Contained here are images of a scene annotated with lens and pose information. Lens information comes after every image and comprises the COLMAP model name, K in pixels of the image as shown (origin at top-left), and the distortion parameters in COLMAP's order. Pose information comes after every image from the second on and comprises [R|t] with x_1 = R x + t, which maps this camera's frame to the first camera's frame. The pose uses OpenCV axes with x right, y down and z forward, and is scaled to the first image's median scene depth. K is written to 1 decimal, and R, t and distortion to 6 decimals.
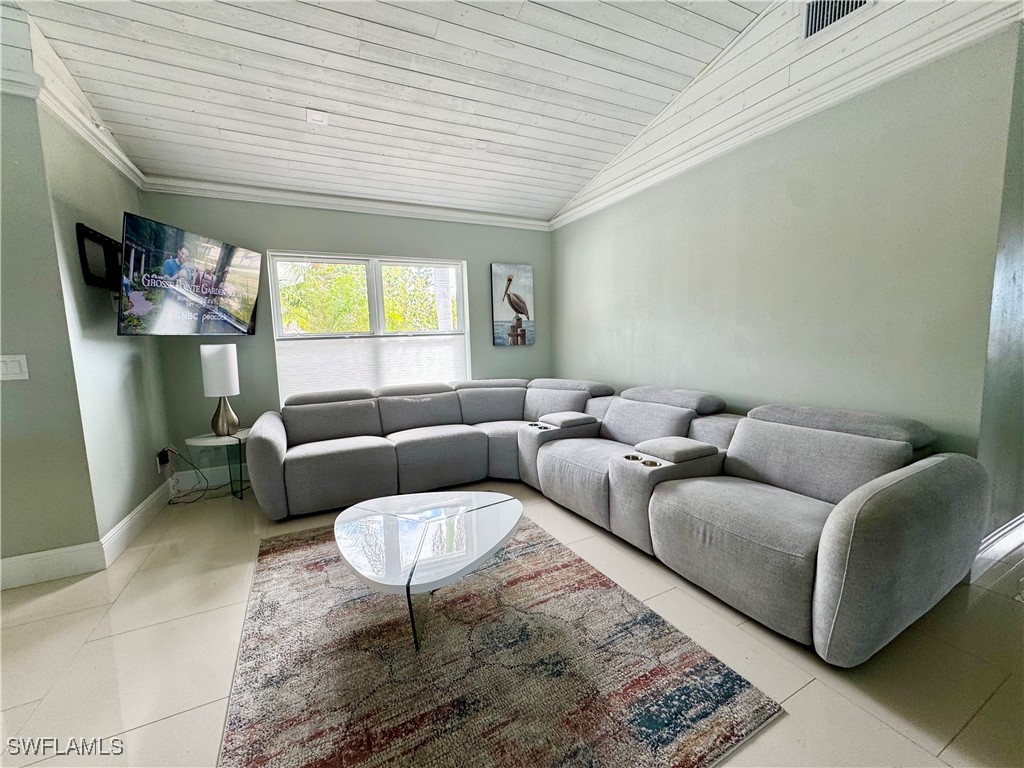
lens RADIAL K [[409.9, 0, 511.6], [0, 409.9, 383.5], [0, 0, 1]] dist [-0.000379, -0.000510]
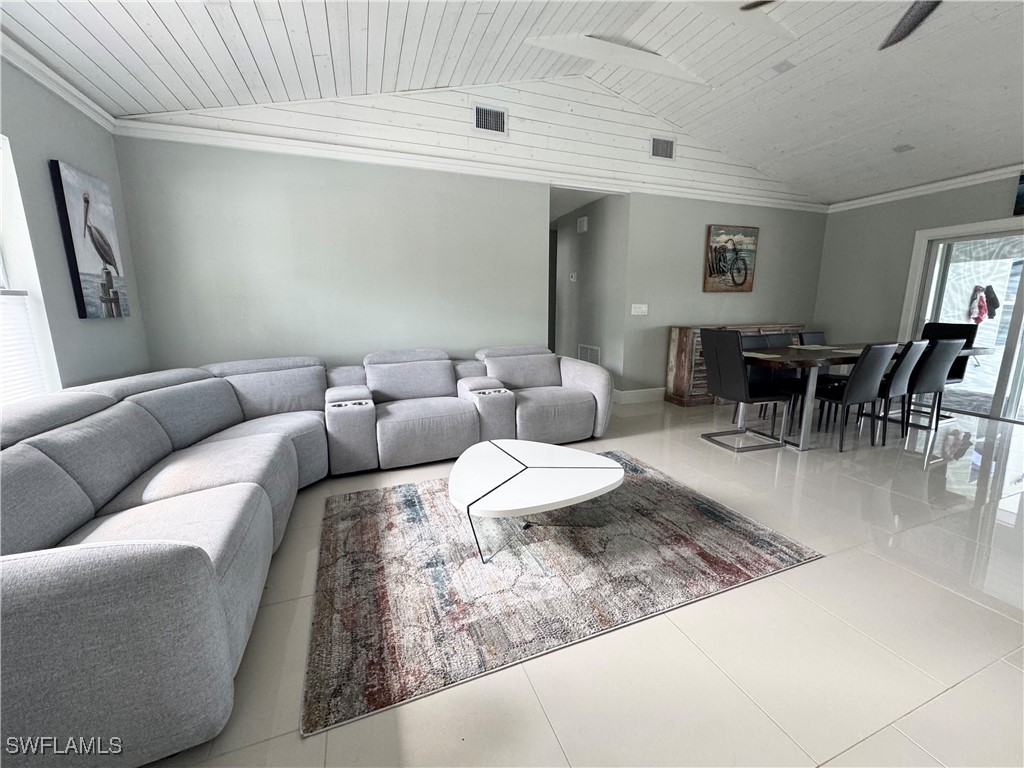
lens RADIAL K [[409.9, 0, 516.1], [0, 409.9, 381.7], [0, 0, 1]] dist [-0.000379, -0.000510]
pose [[0.101555, -0.156142, 0.982500, -0.532683], [0.114082, 0.982919, 0.144417, -0.021818], [-0.988267, 0.097420, 0.117634, 0.371703]]
